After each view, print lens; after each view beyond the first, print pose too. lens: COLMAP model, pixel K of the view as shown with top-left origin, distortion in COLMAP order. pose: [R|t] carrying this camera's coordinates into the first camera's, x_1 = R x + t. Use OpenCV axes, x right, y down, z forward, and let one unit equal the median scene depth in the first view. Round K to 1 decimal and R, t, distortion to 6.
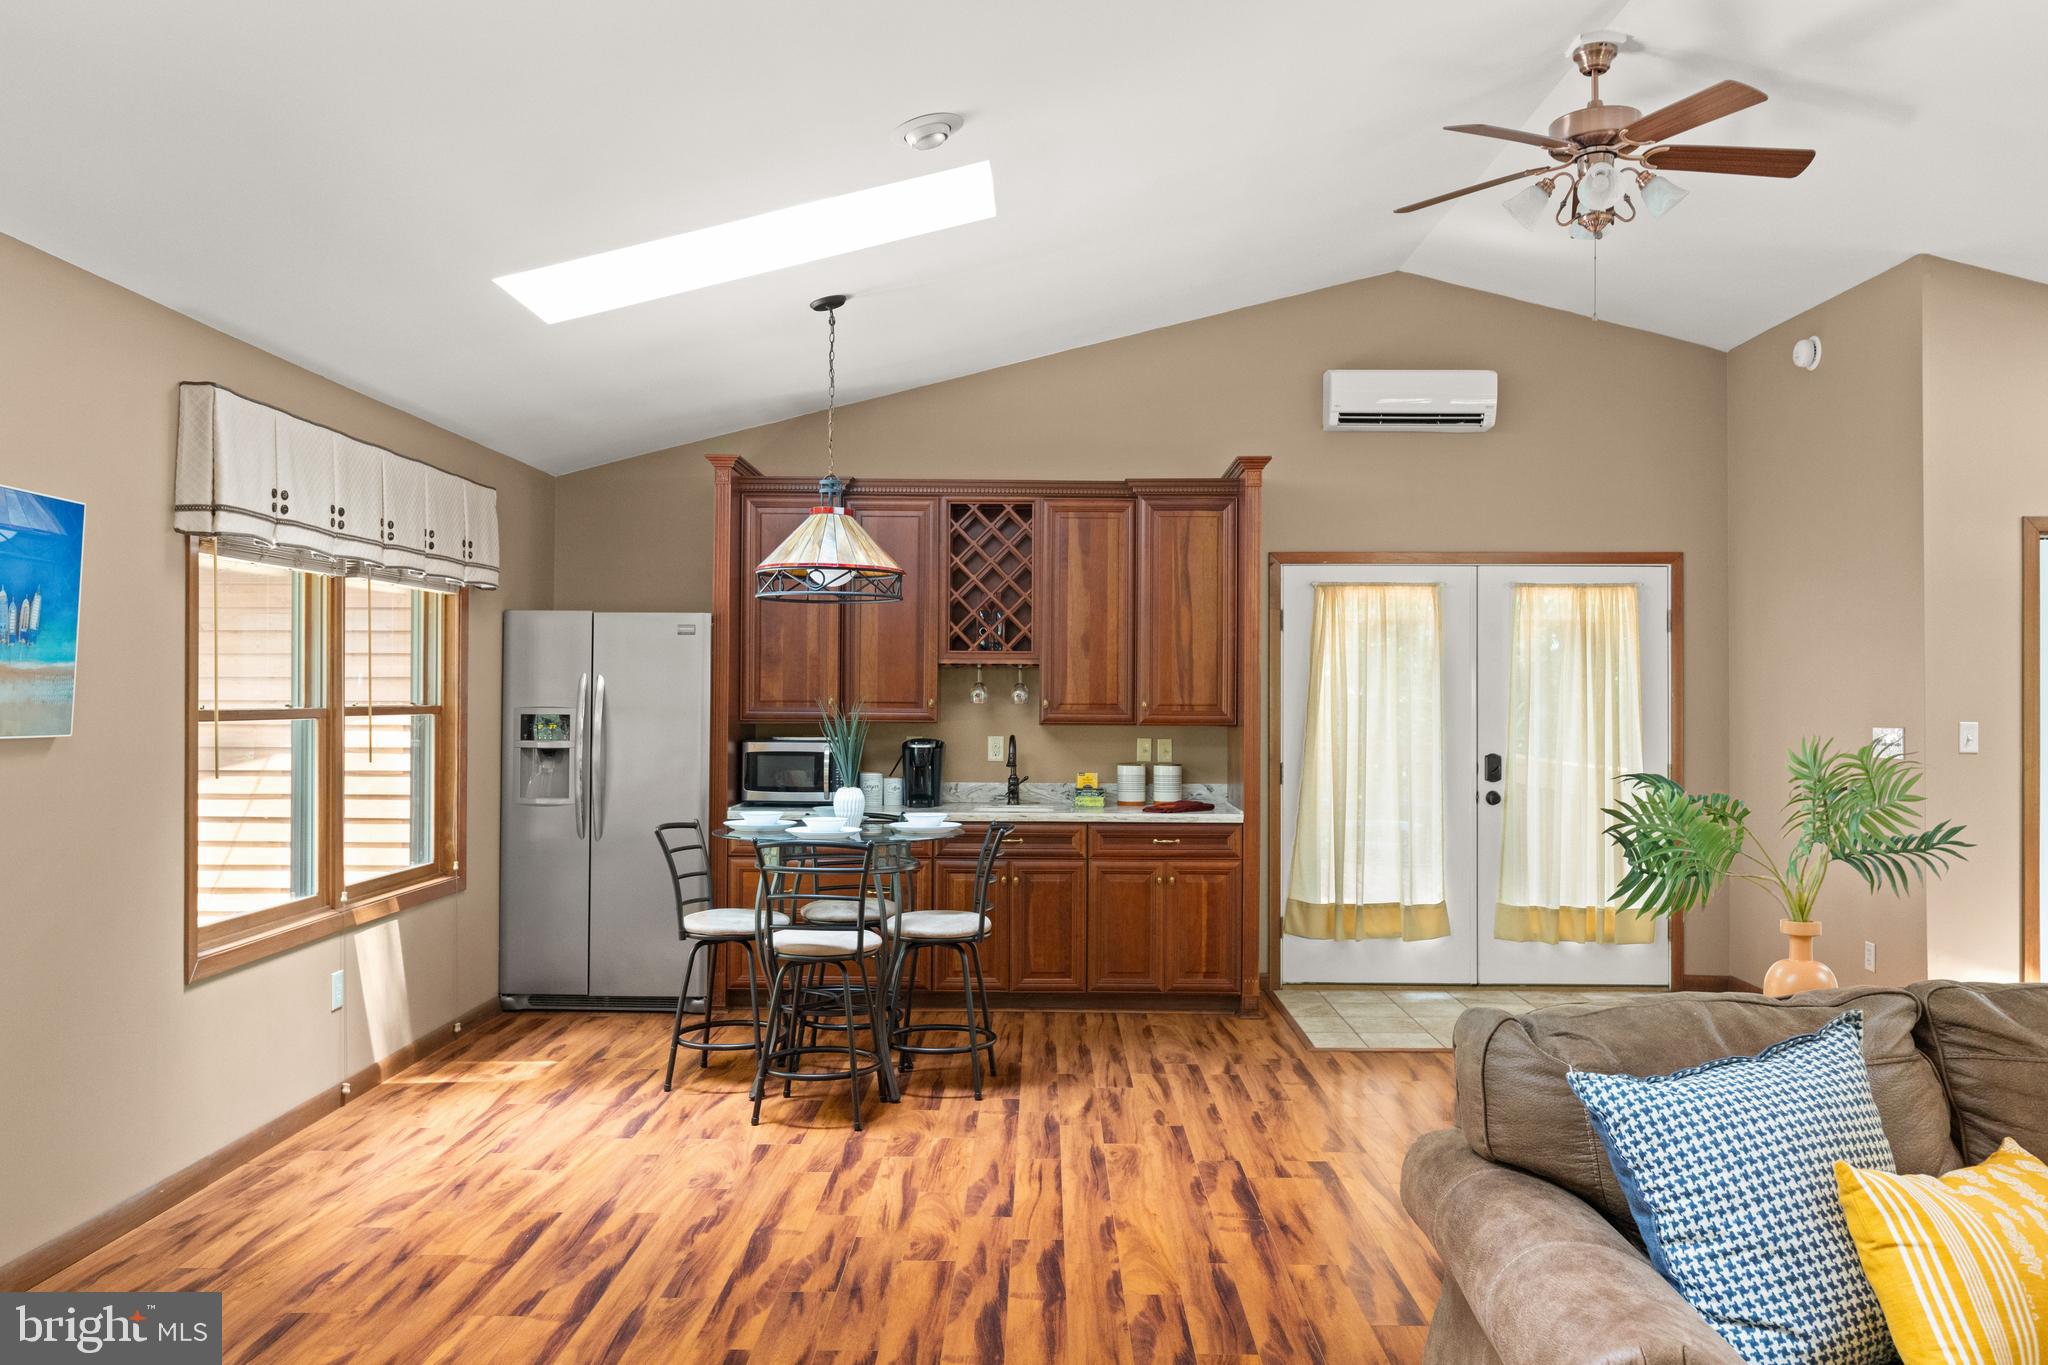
lens RADIAL K [[1507.1, 0, 1027.3], [0, 1507.1, 680.6], [0, 0, 1]] dist [0.003950, 0.000608]
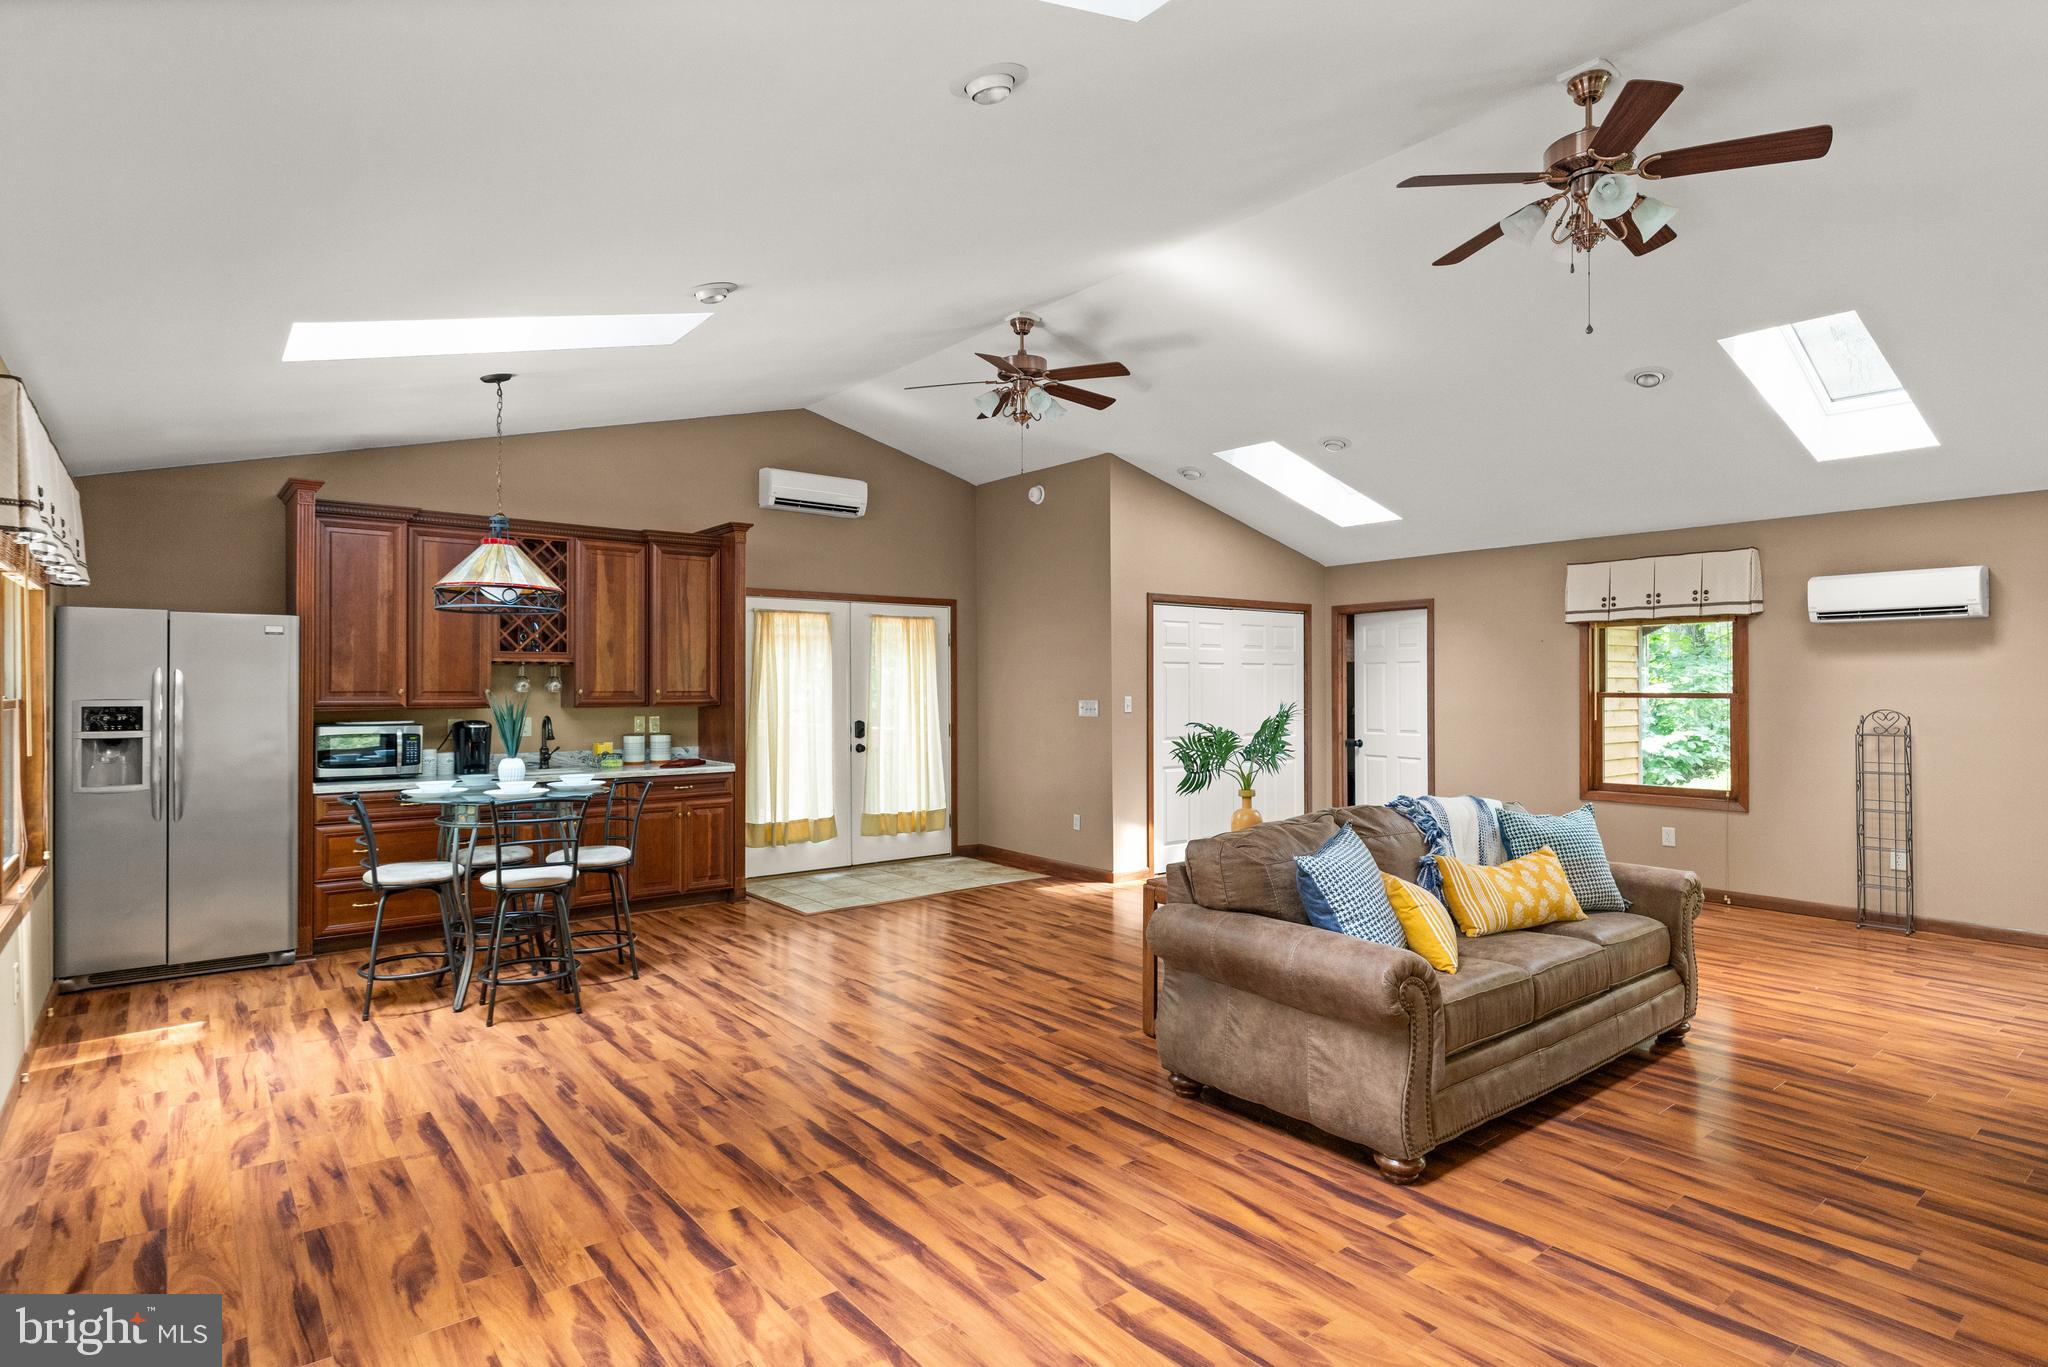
lens RADIAL K [[1059.3, 0, 1028.8], [0, 1059.3, 685.4], [0, 0, 1]] dist [-0.007000, 0.003050]
pose [[0.769812, -0.005561, 0.638246, -0.361270], [-0.001738, 0.999940, 0.010809, -0.001800], [-0.638268, -0.009431, 0.769756, 0.027290]]
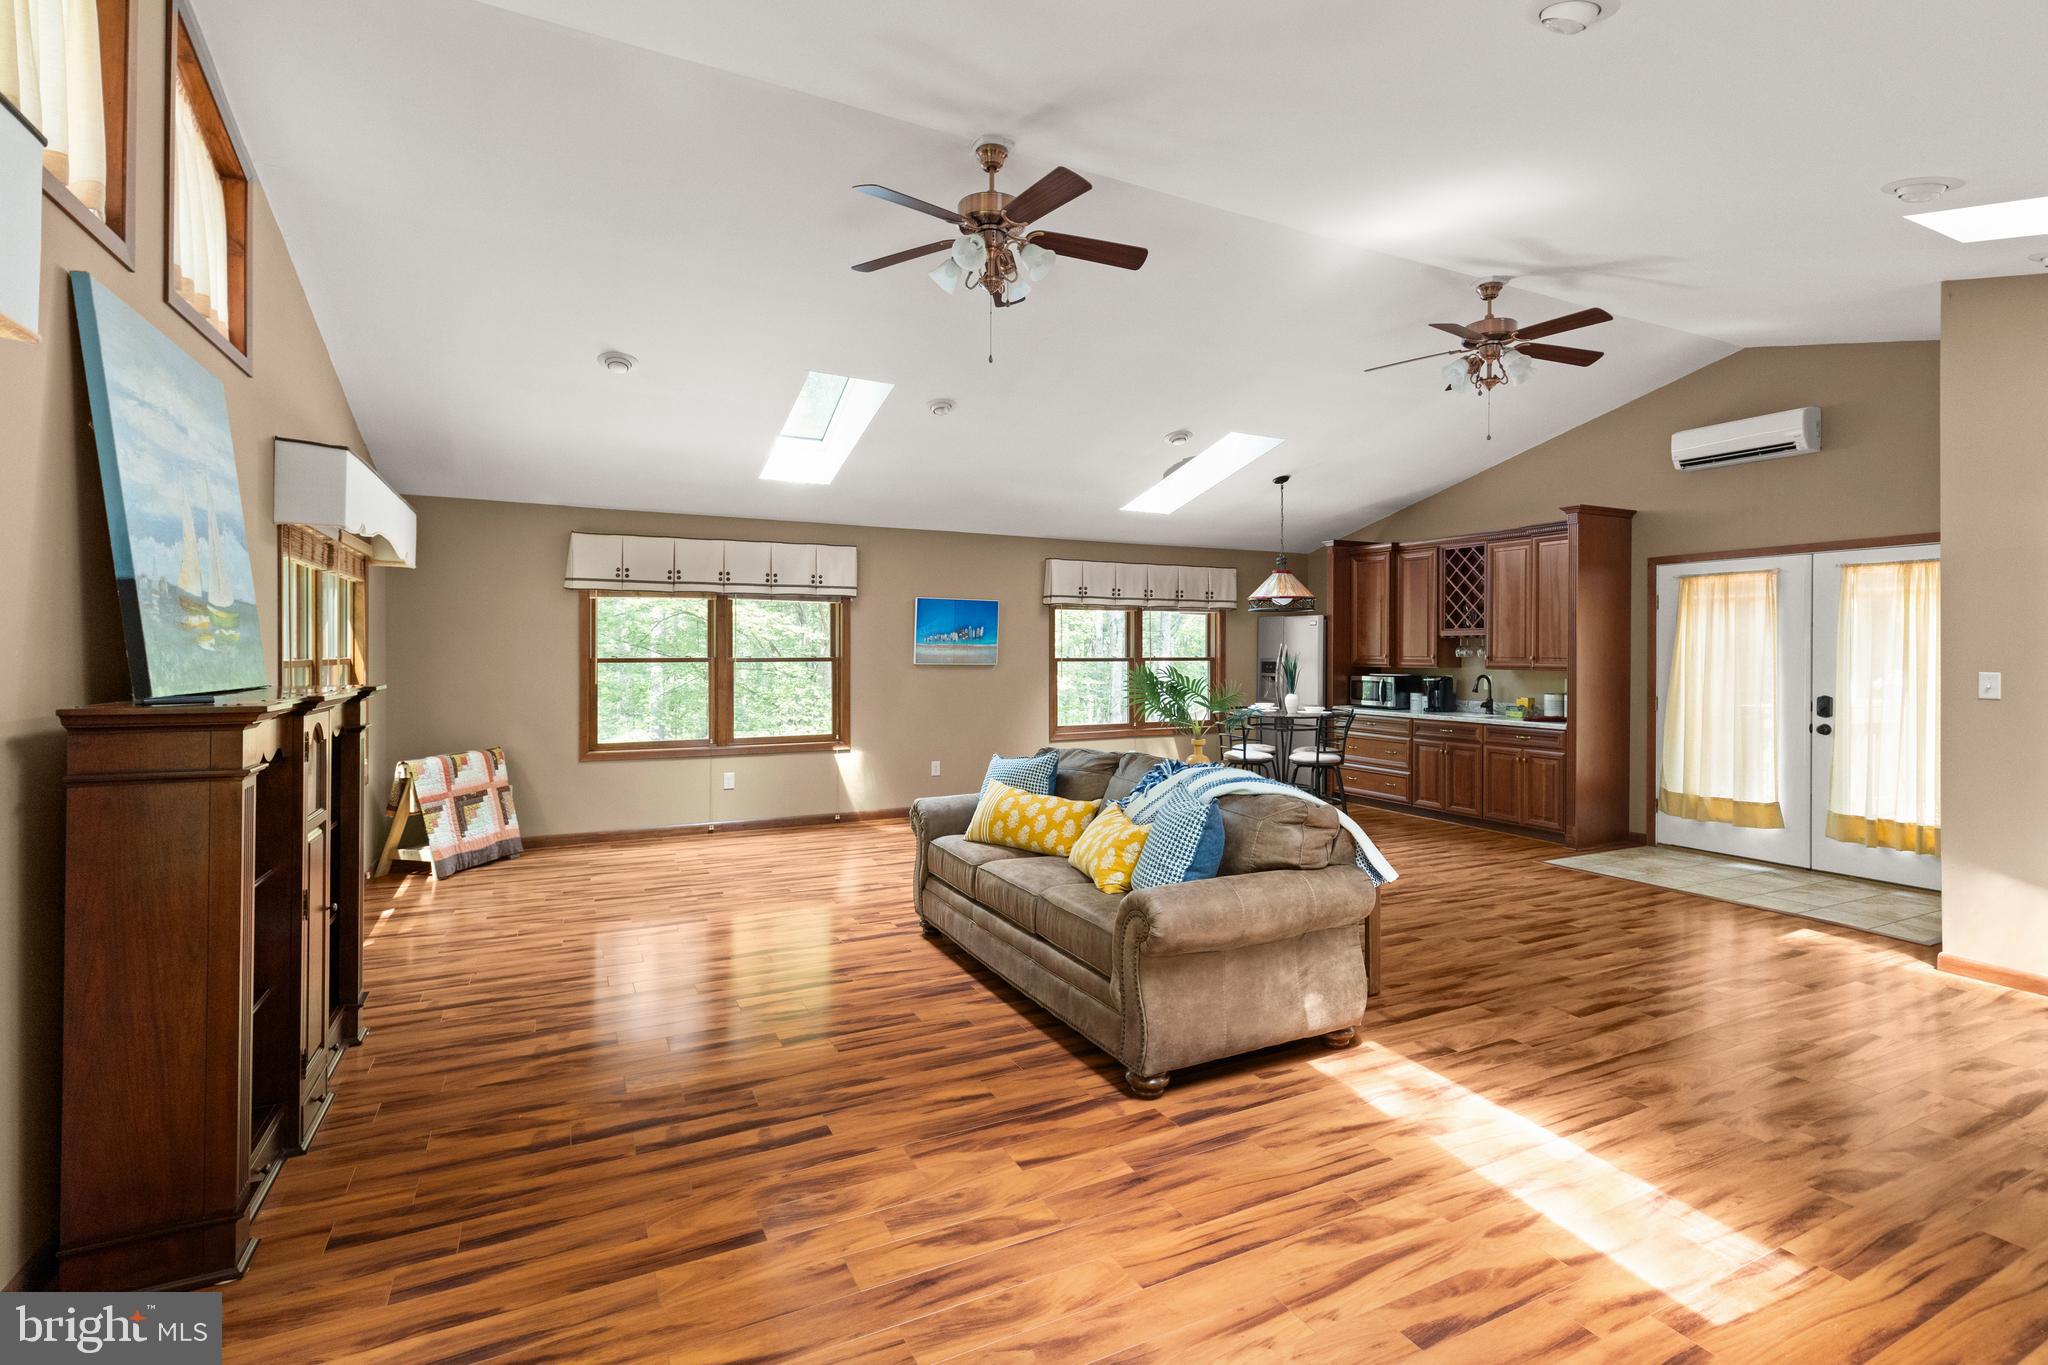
lens RADIAL K [[943.5, 0, 1025.5], [0, 943.5, 648.8], [0, 0, 1]] dist [0.003076, 0.000474]
pose [[0.462129, -0.007632, -0.886780, 0.960348], [0.009710, 0.999947, -0.003546, 0.005061], [0.886760, -0.006972, 0.462178, 0.003565]]
